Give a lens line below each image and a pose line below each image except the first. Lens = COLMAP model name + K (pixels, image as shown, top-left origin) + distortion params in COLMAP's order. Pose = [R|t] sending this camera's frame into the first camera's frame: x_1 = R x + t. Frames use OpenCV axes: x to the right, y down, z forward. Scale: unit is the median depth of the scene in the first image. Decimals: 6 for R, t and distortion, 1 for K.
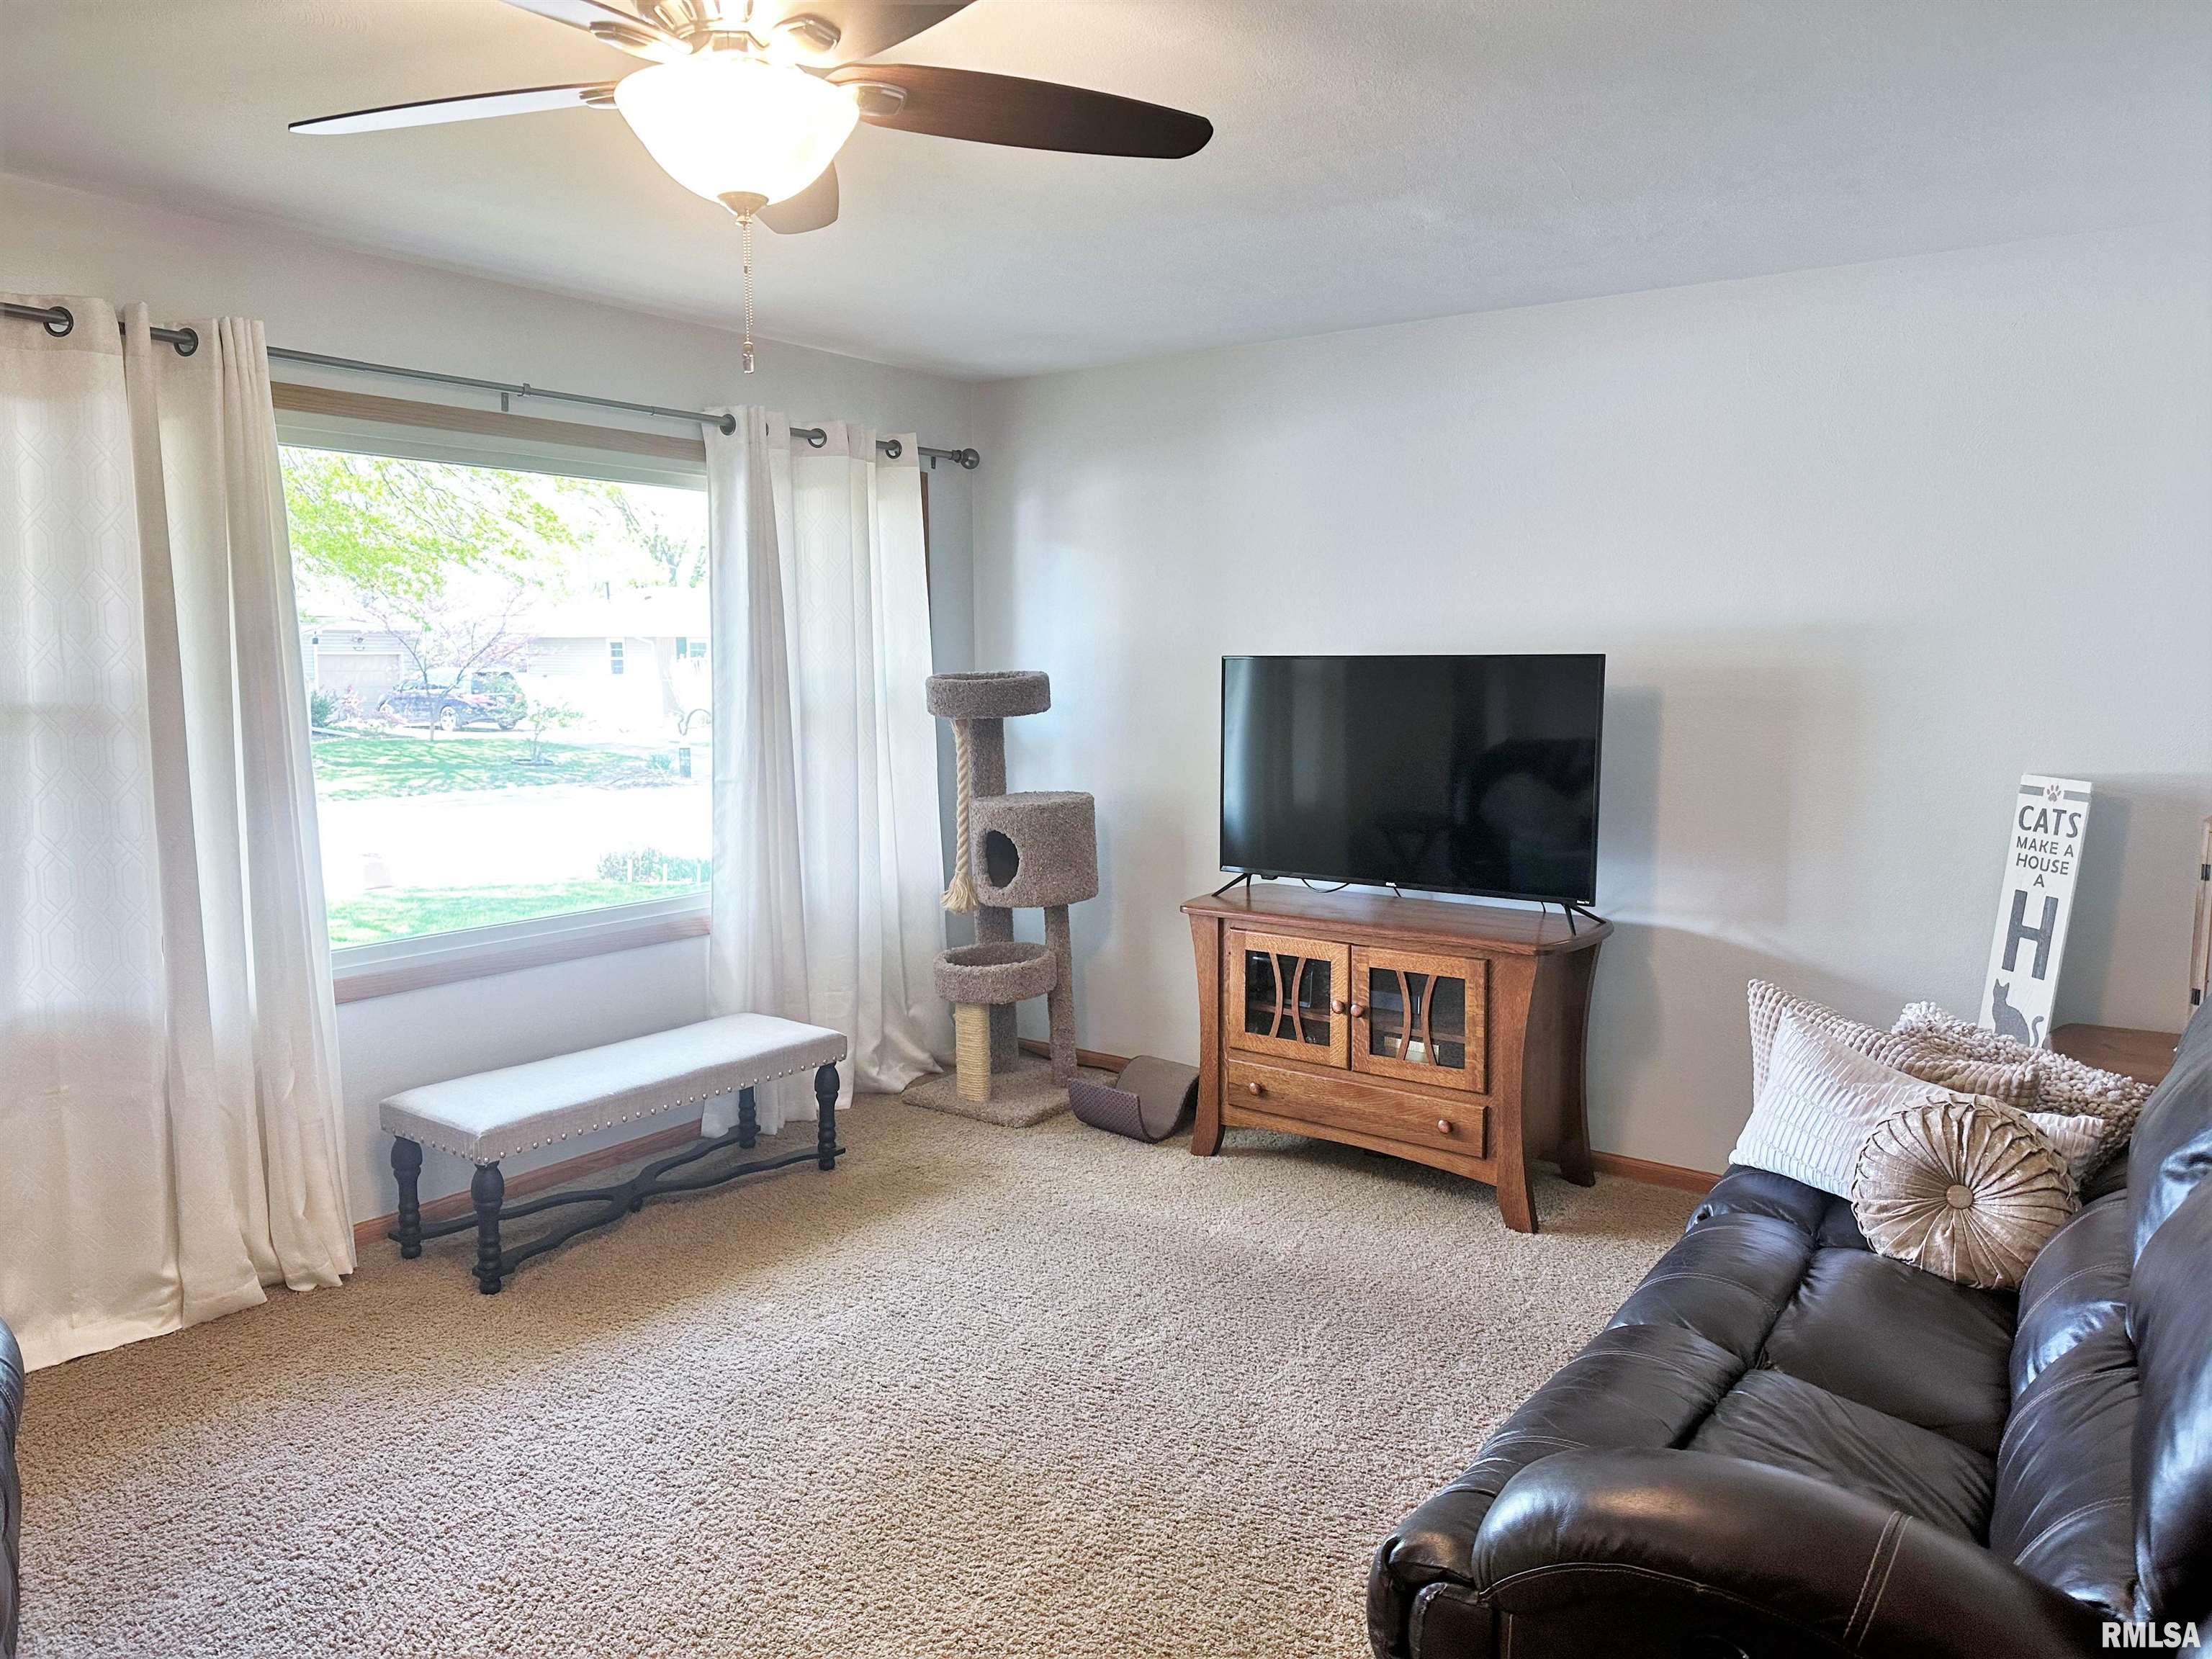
lens RADIAL K [[1510.5, 0, 1104.6], [0, 1510.5, 819.5], [0, 0, 1]] dist [0.036008, -0.039194]
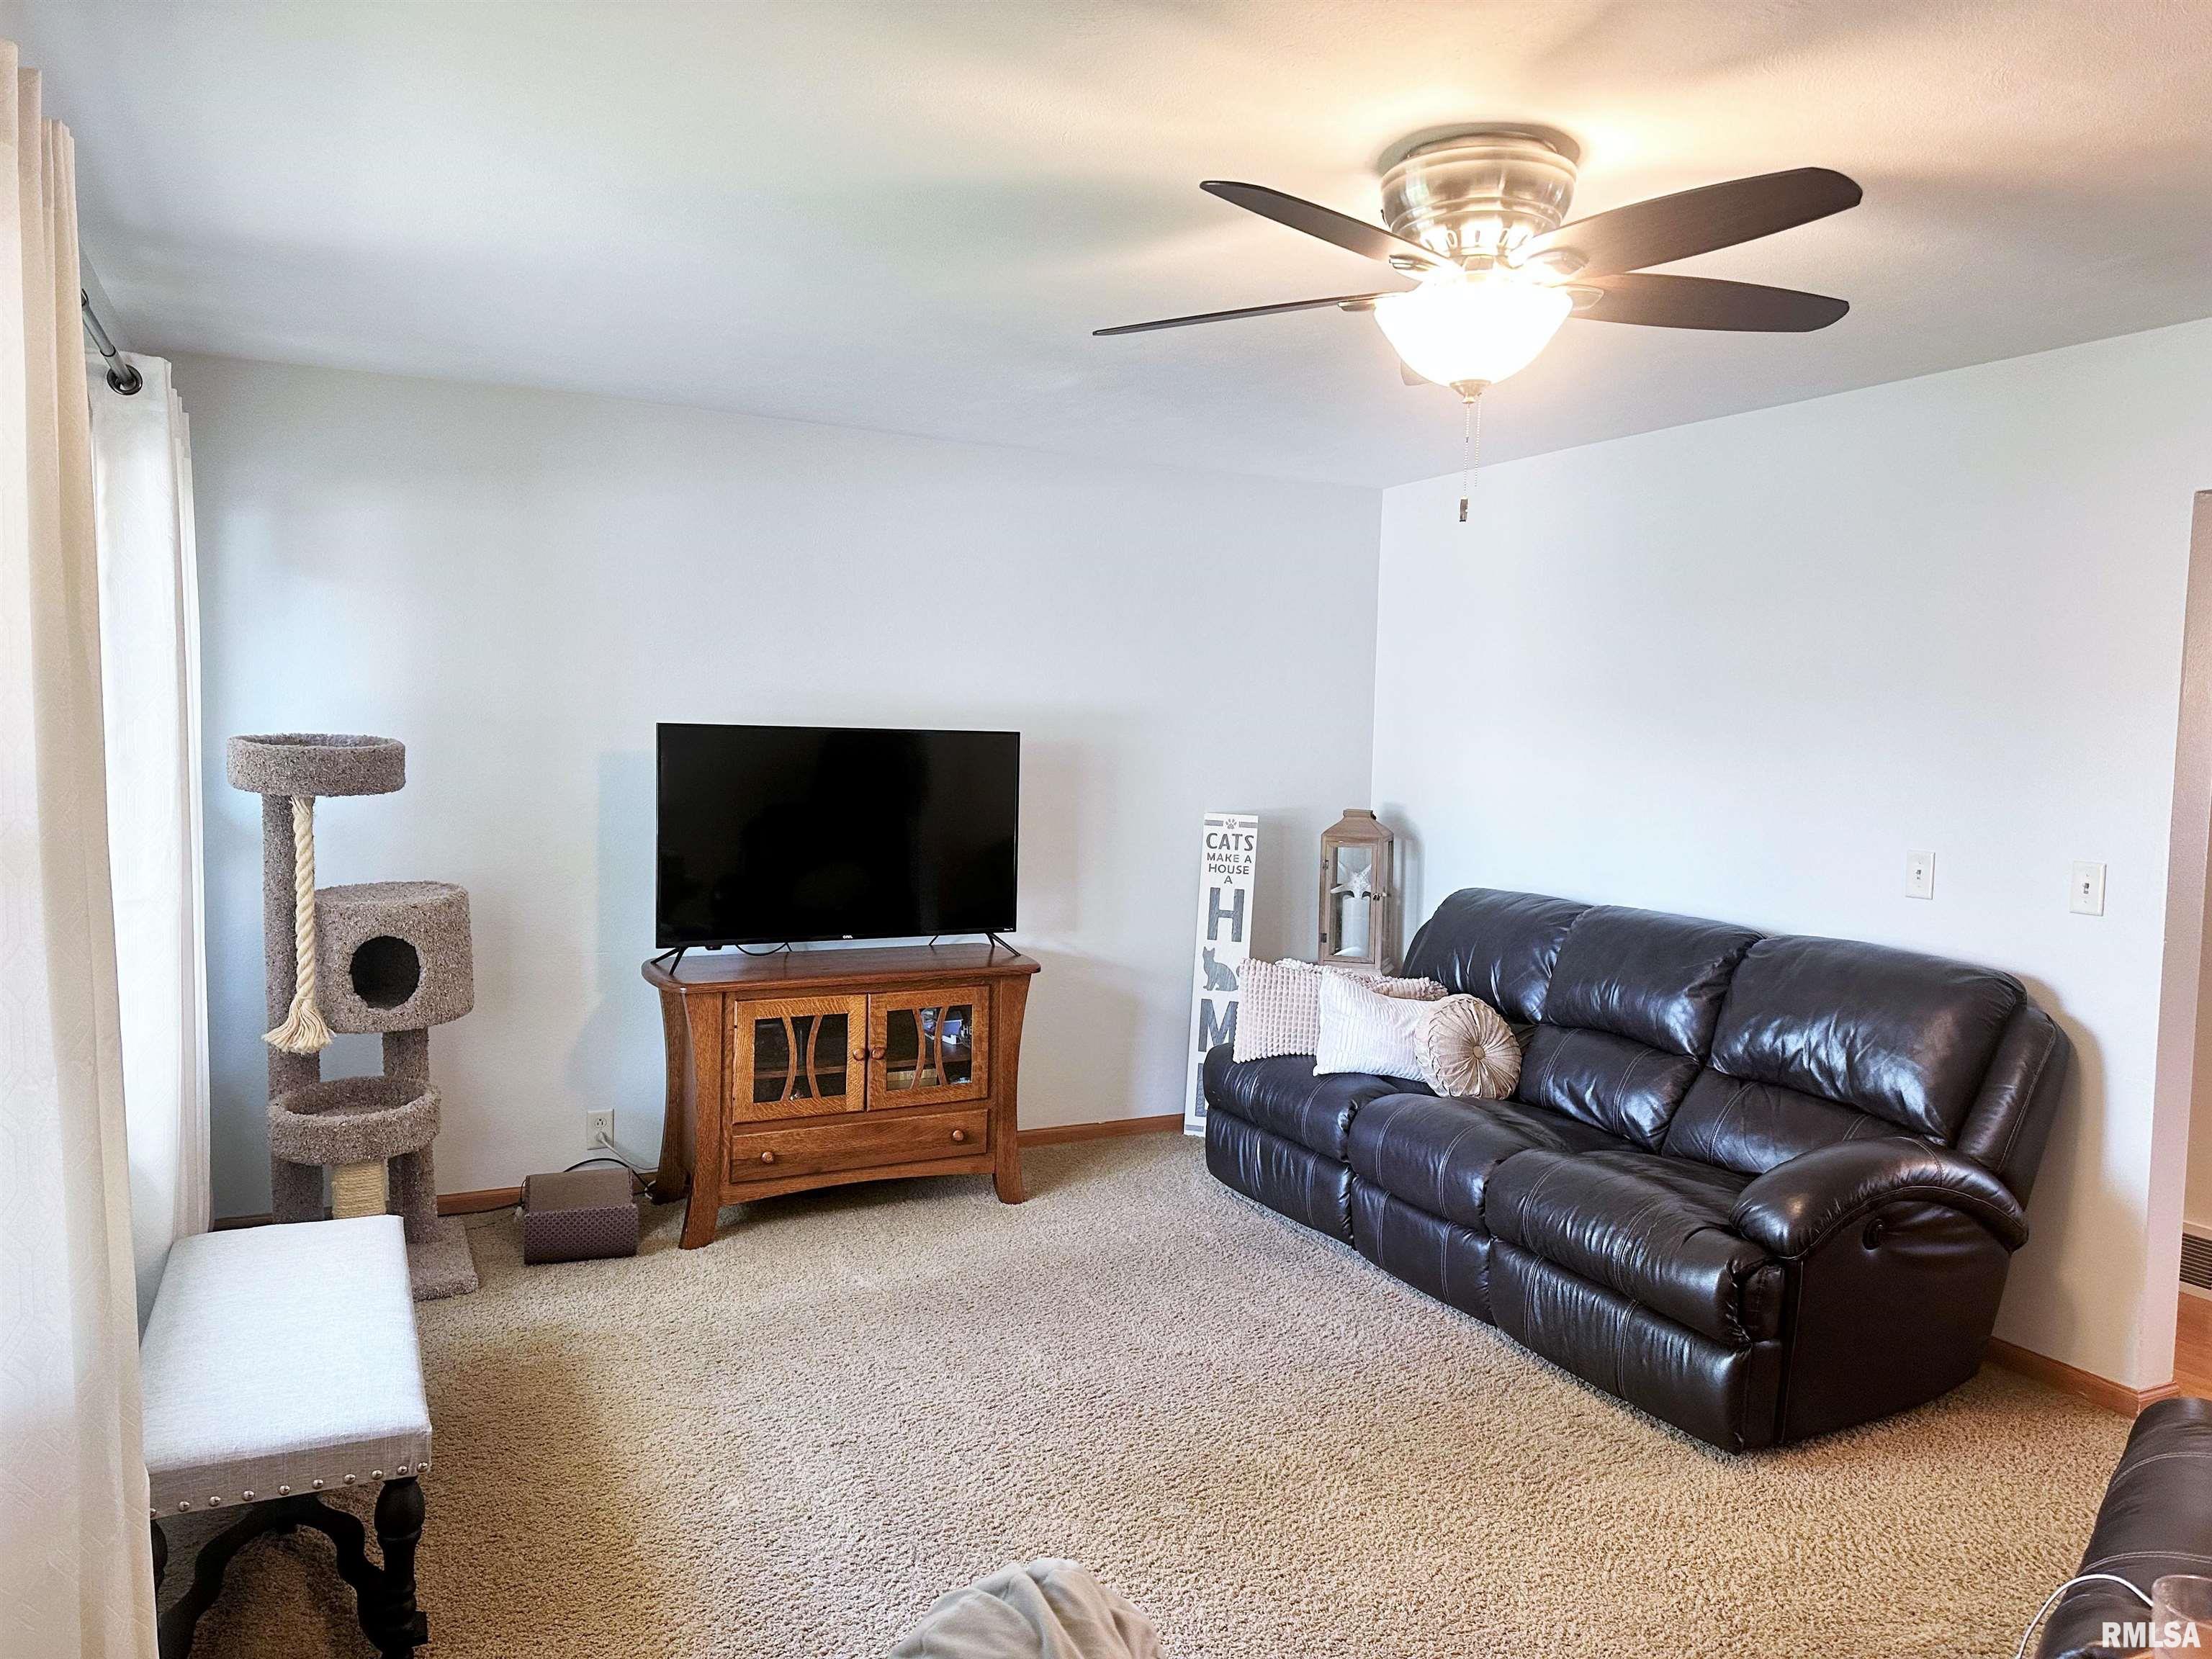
lens RADIAL K [[1510.5, 0, 1104.6], [0, 1510.5, 819.5], [0, 0, 1]] dist [0.036008, -0.039194]
pose [[0.451432, -0.046065, 0.891116, -0.761896], [0.068965, 0.997481, 0.016627, -0.051986], [-0.889636, 0.053950, 0.453472, 0.368179]]
